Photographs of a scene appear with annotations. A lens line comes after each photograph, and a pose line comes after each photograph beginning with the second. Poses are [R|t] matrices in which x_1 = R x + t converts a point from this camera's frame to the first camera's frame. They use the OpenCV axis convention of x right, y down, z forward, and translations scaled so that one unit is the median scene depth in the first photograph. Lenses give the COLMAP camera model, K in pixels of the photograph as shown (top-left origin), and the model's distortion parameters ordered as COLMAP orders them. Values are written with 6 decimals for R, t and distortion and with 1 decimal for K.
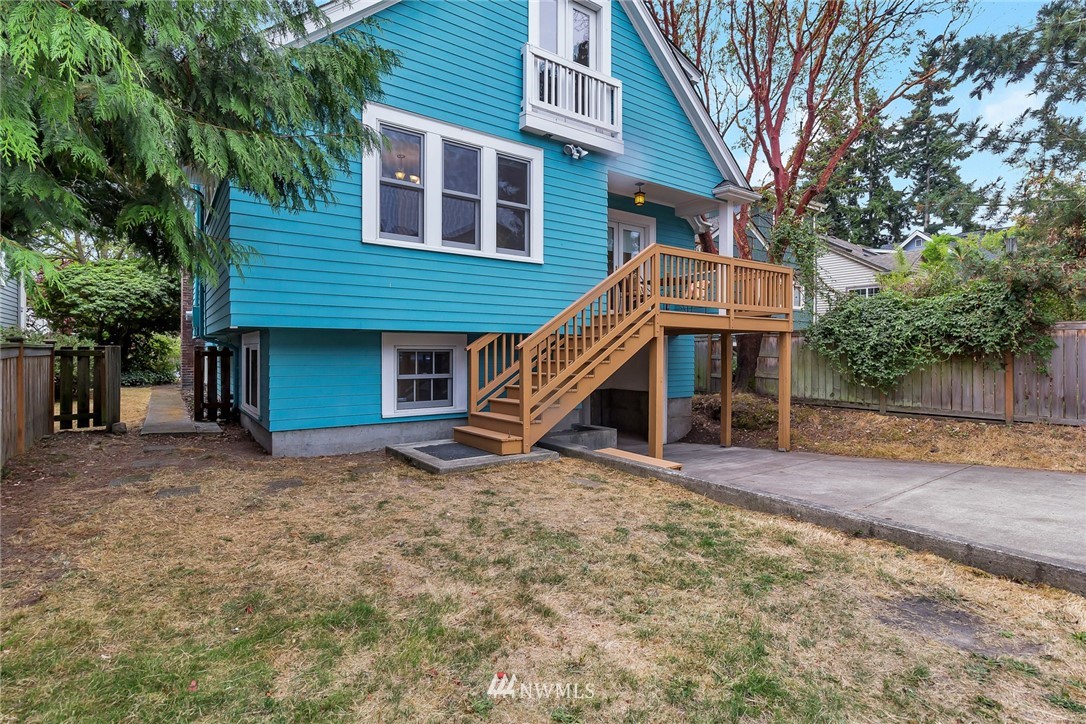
lens RADIAL K [[537.3, 0, 539.6], [0, 537.3, 355.8], [0, 0, 1]] dist [0.005344, 0.001072]
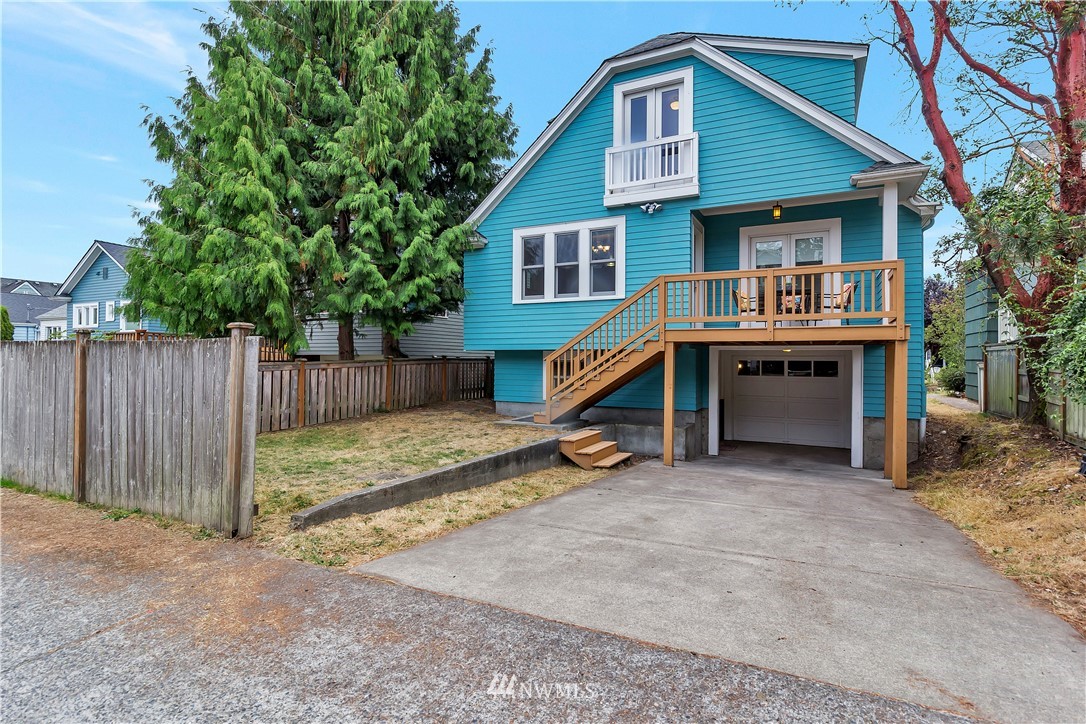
lens RADIAL K [[537.3, 0, 539.6], [0, 537.3, 355.8], [0, 0, 1]] dist [0.005344, 0.001072]
pose [[0.454352, -0.009577, -0.890771, 1.203488], [-0.012387, 0.999778, -0.017067, 0.001198], [0.890736, 0.018788, 0.454133, 0.201639]]
